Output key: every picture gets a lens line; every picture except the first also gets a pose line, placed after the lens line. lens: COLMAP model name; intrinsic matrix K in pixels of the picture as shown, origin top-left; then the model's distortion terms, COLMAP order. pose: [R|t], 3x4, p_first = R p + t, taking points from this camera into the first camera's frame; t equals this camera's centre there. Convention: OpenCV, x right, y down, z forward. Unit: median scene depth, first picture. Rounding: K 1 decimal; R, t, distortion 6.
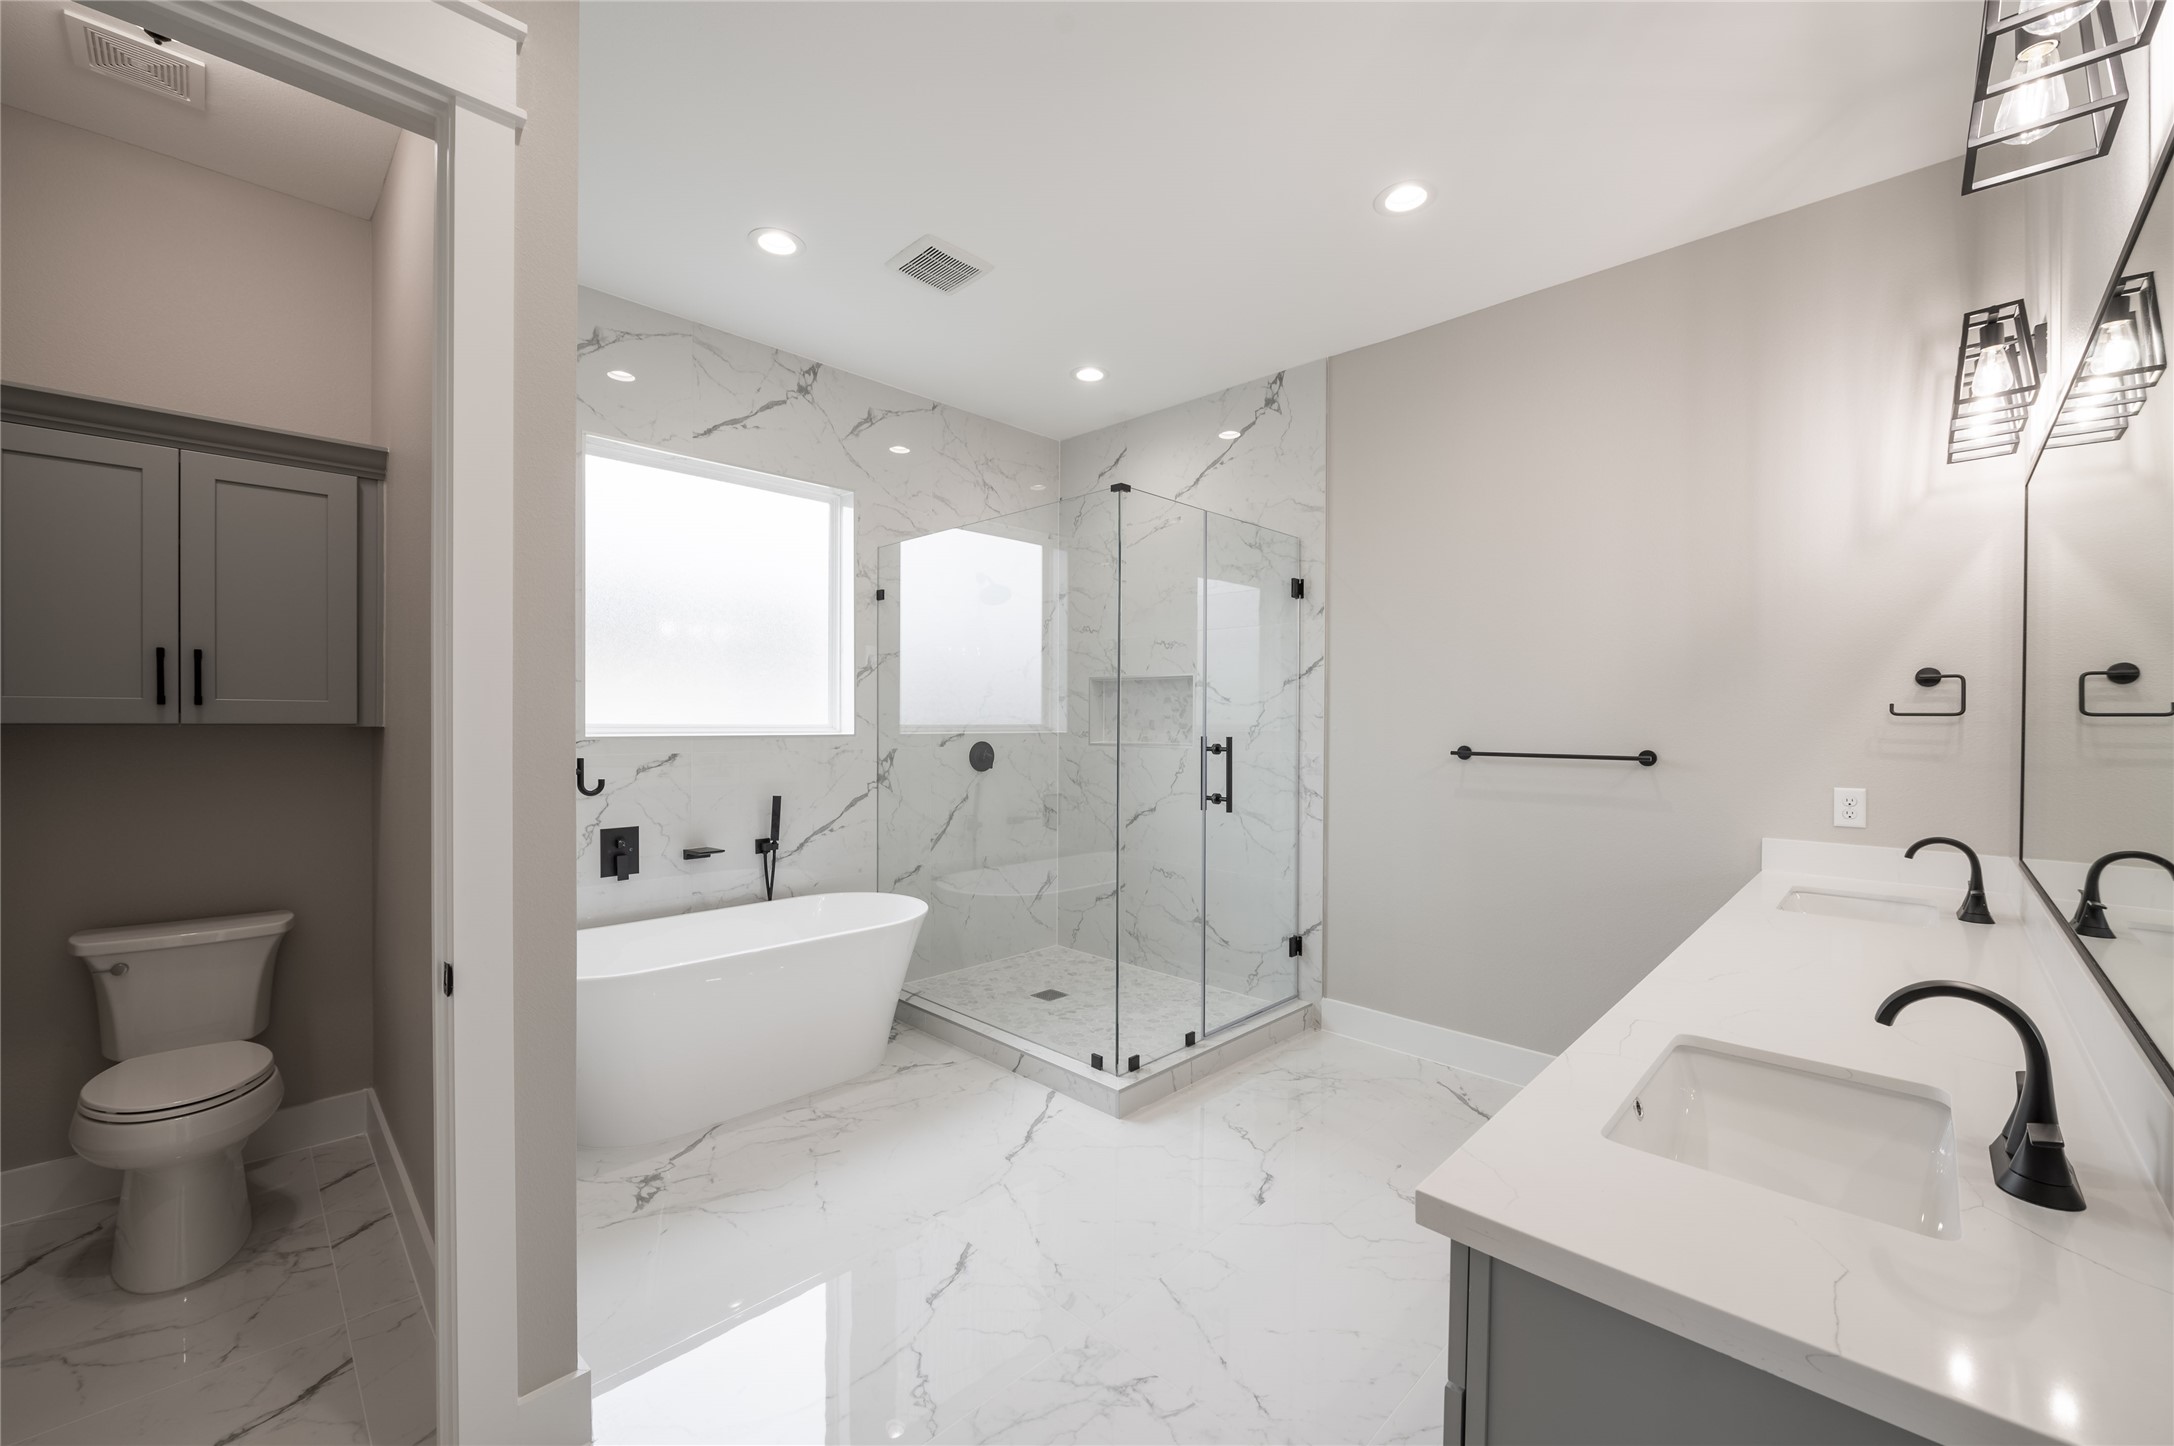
lens RADIAL K [[861.0, 0, 1091.3], [0, 861.0, 729.7], [0, 0, 1]] dist [-0.008190, -0.000519]
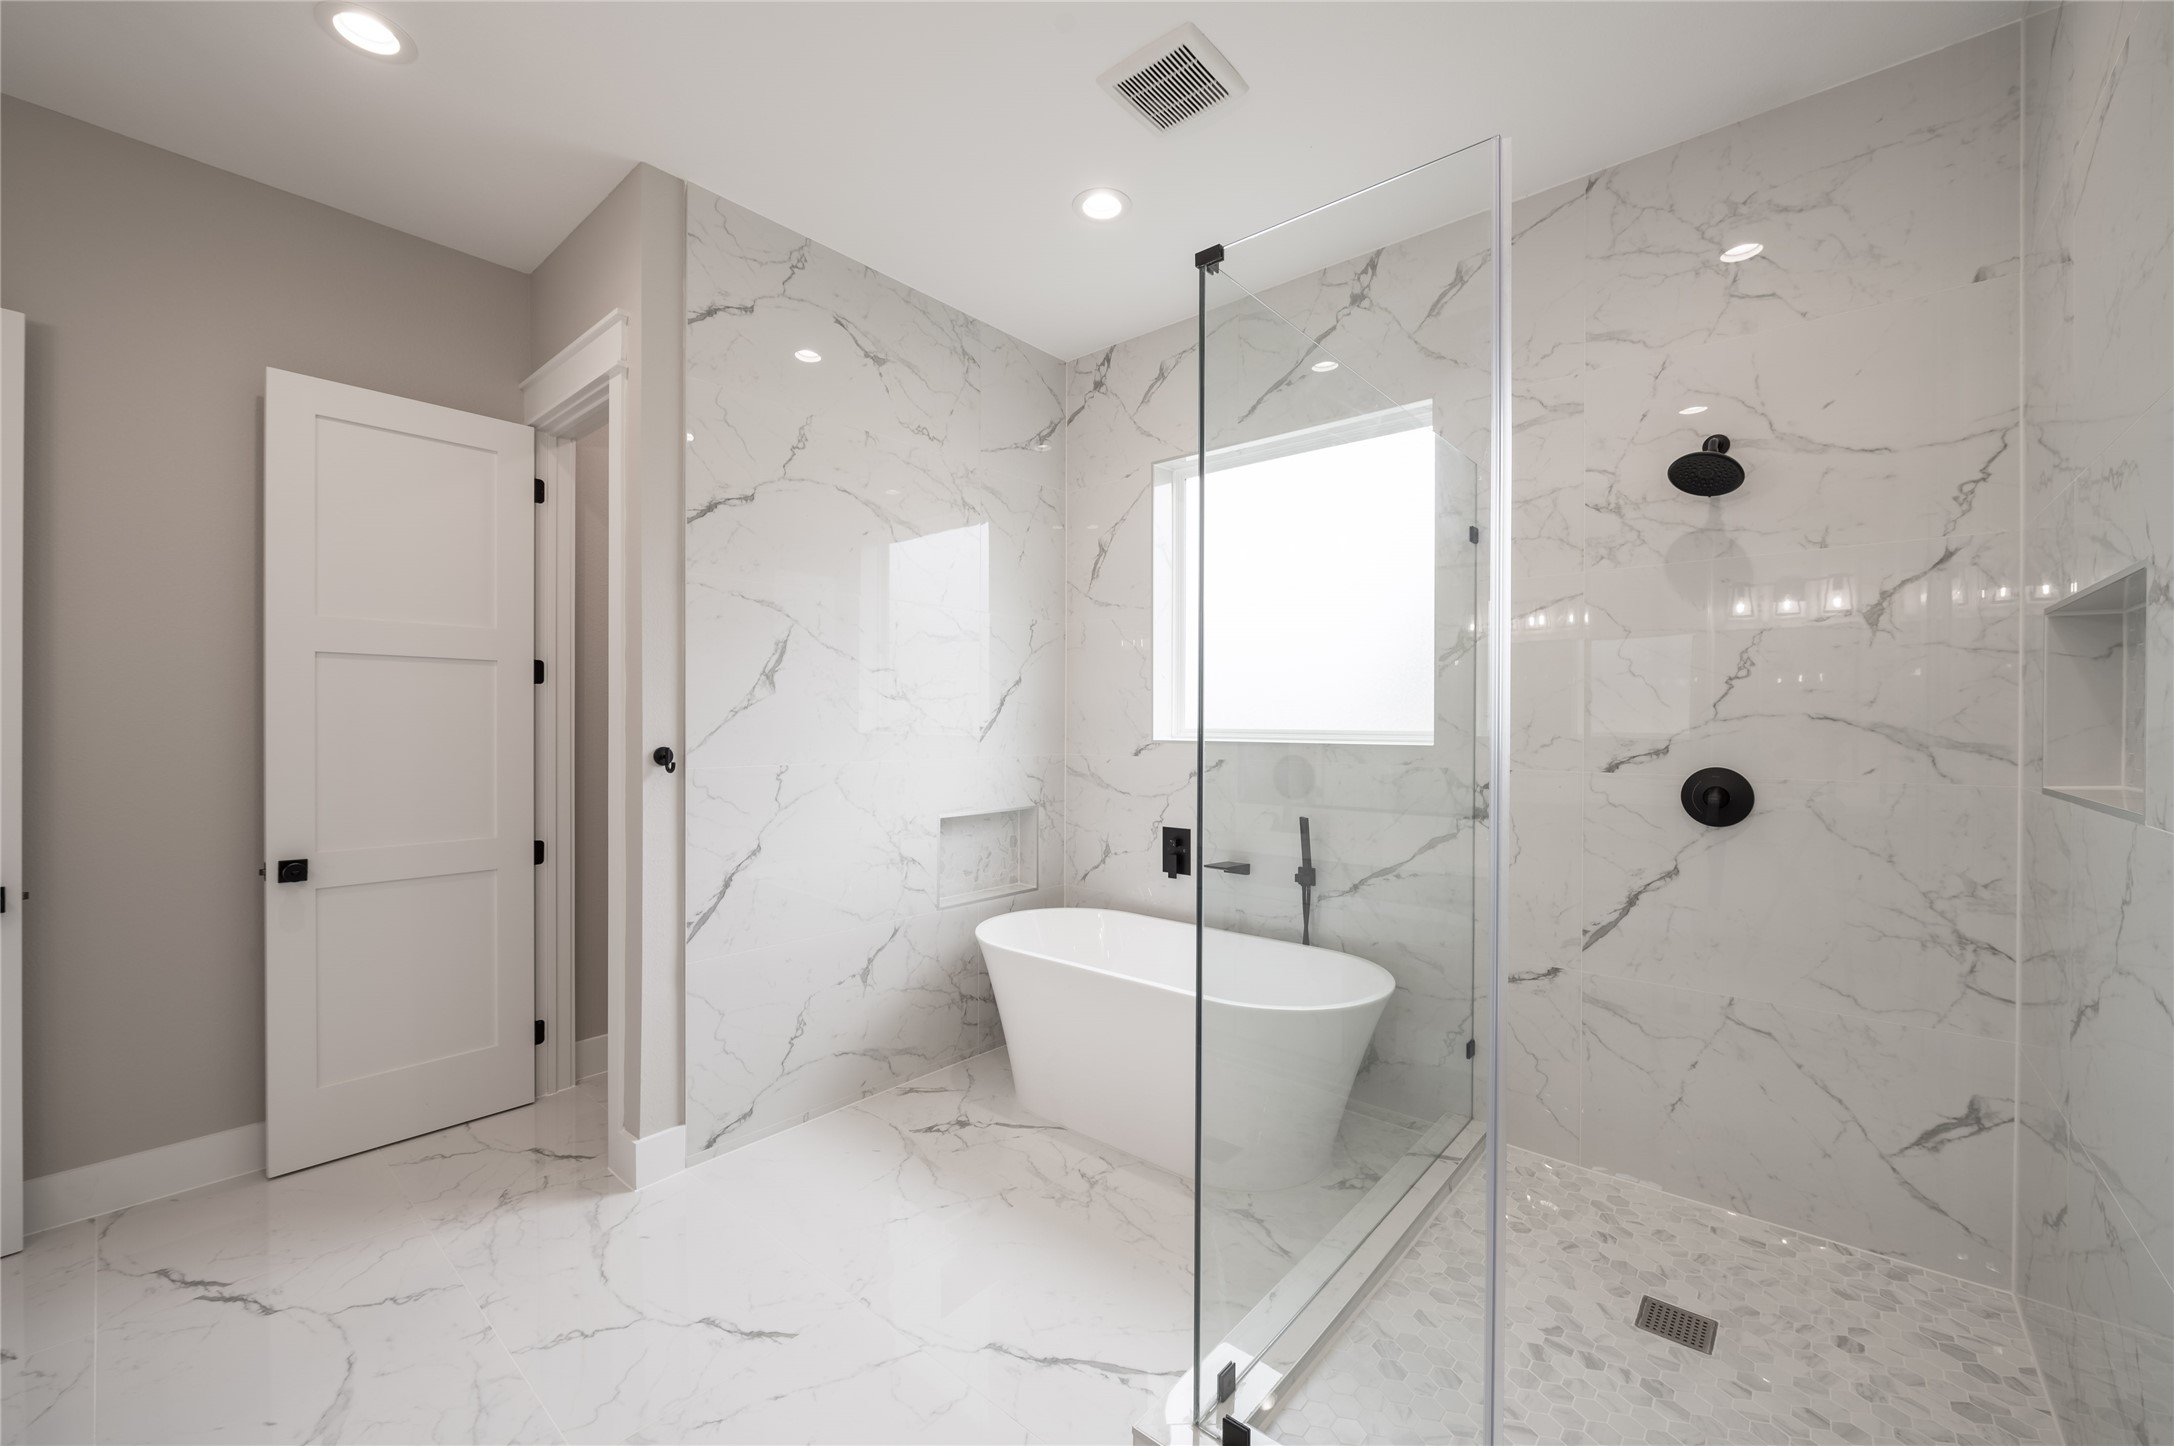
lens RADIAL K [[861.0, 0, 1091.1], [0, 861.0, 727.2], [0, 0, 1]] dist [-0.008190, -0.000519]
pose [[0.062356, 0.001396, -0.998053, 0.415621], [-0.014081, 0.999901, 0.000519, -0.006035], [0.997955, 0.014022, 0.062370, 0.705492]]
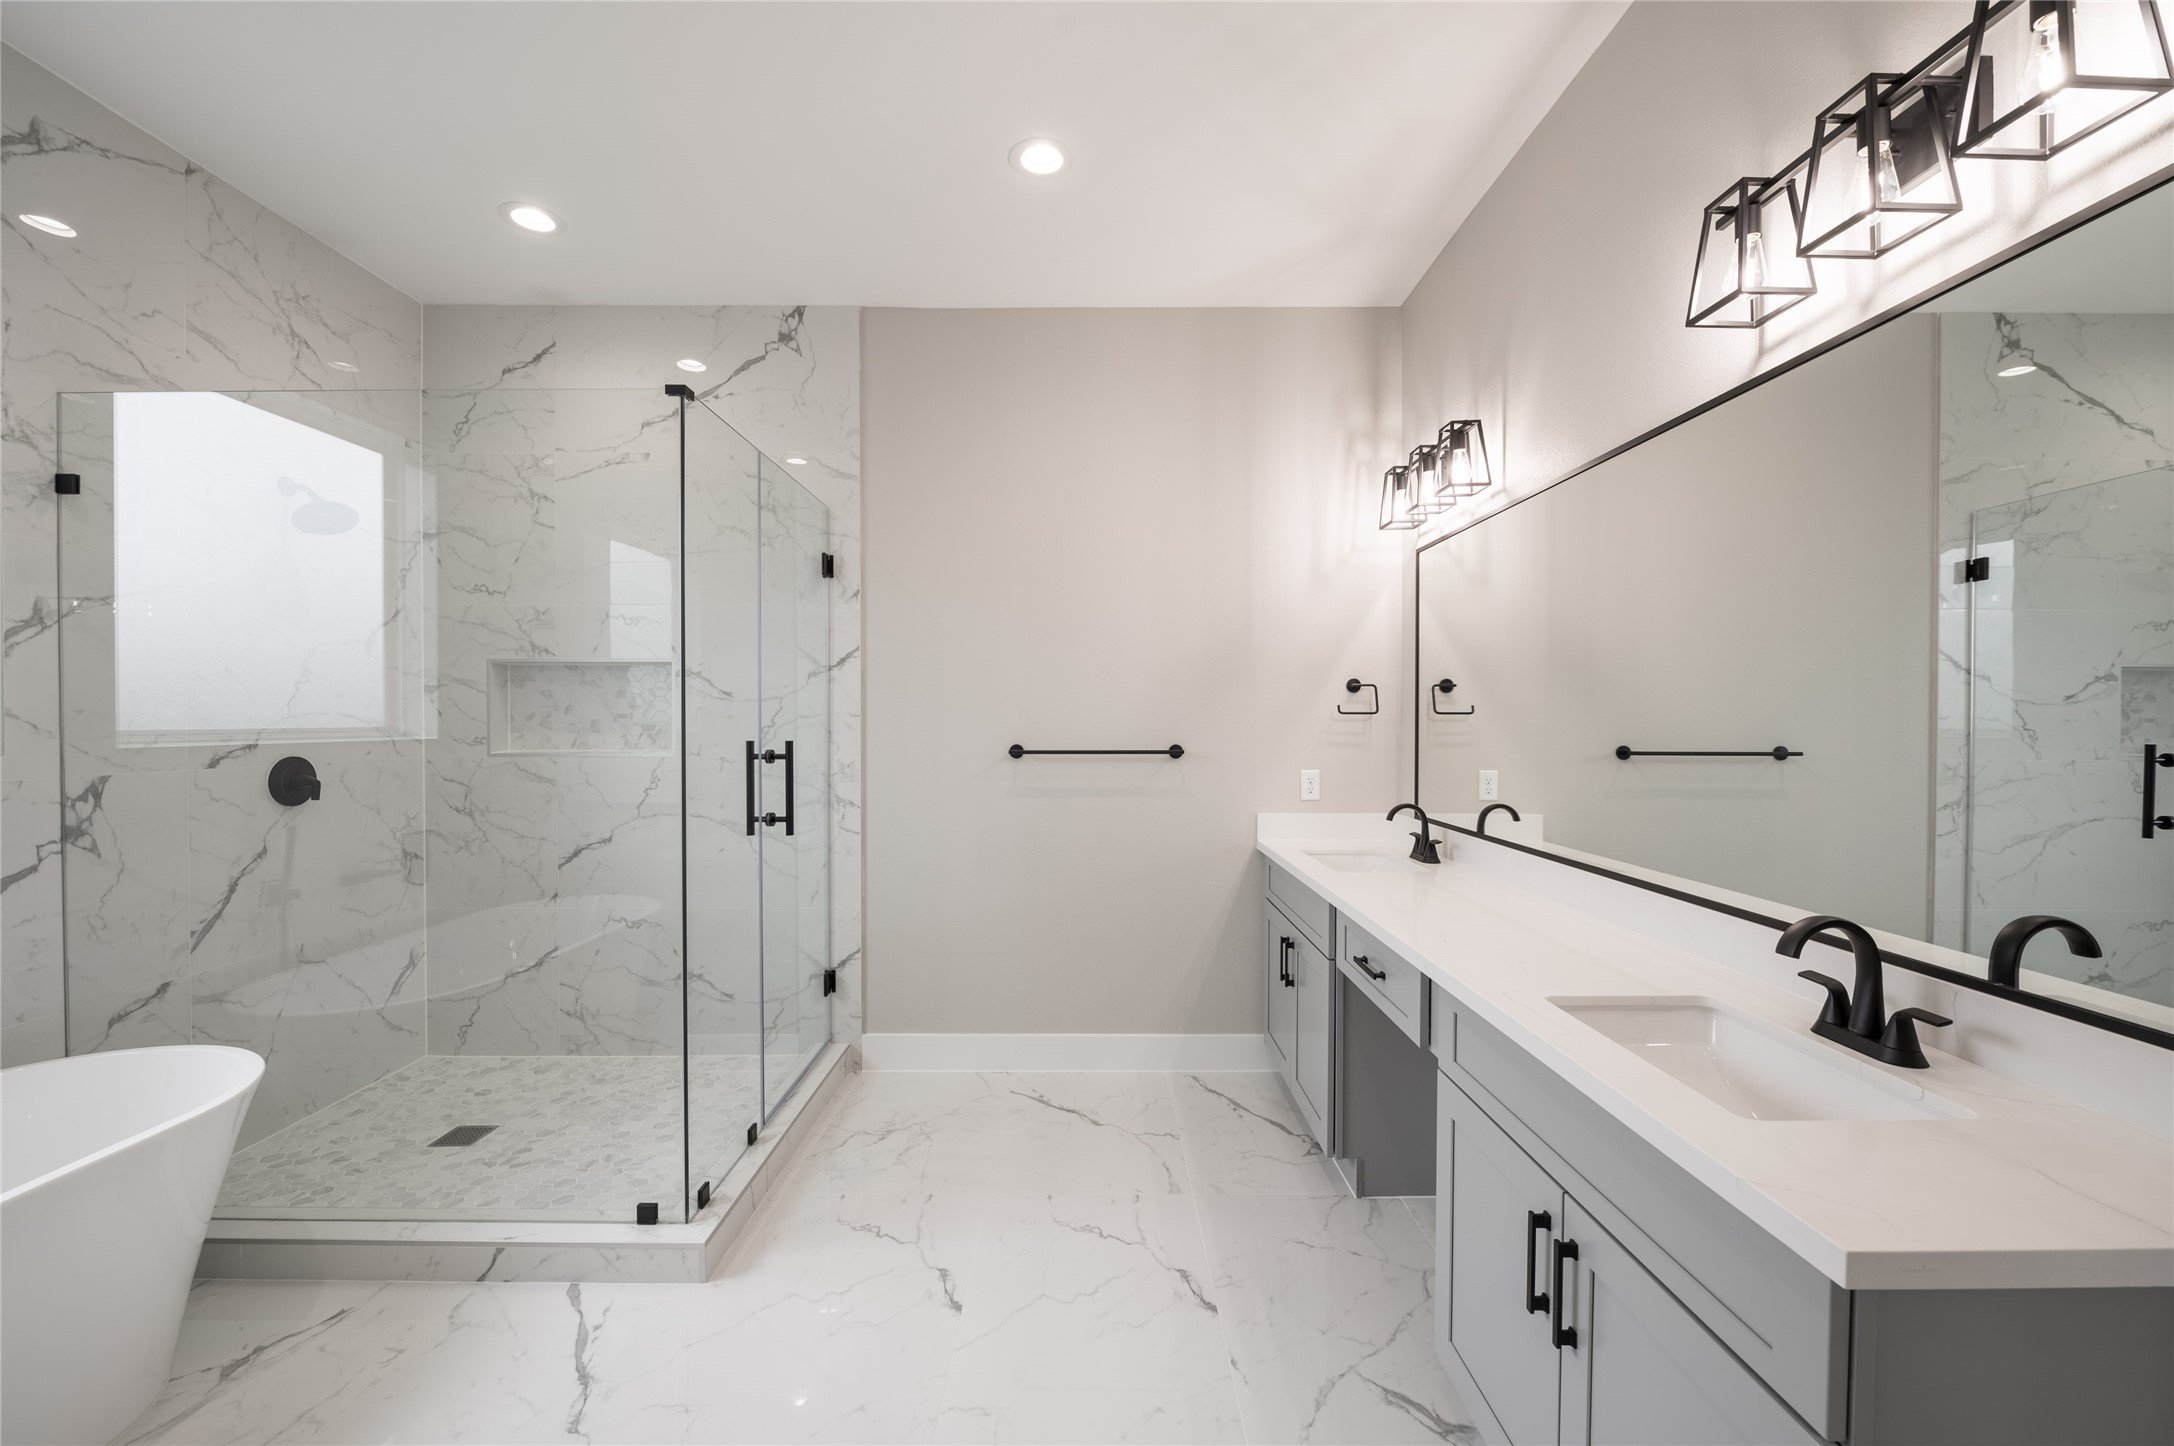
lens RADIAL K [[861.0, 0, 1091.4], [0, 861.0, 729.9], [0, 0, 1]] dist [-0.008190, -0.000519]
pose [[0.712039, -0.013339, 0.702013, -0.174749], [0.011515, 0.999907, 0.007320, -0.003707], [-0.702045, 0.002872, 0.712127, 0.204961]]
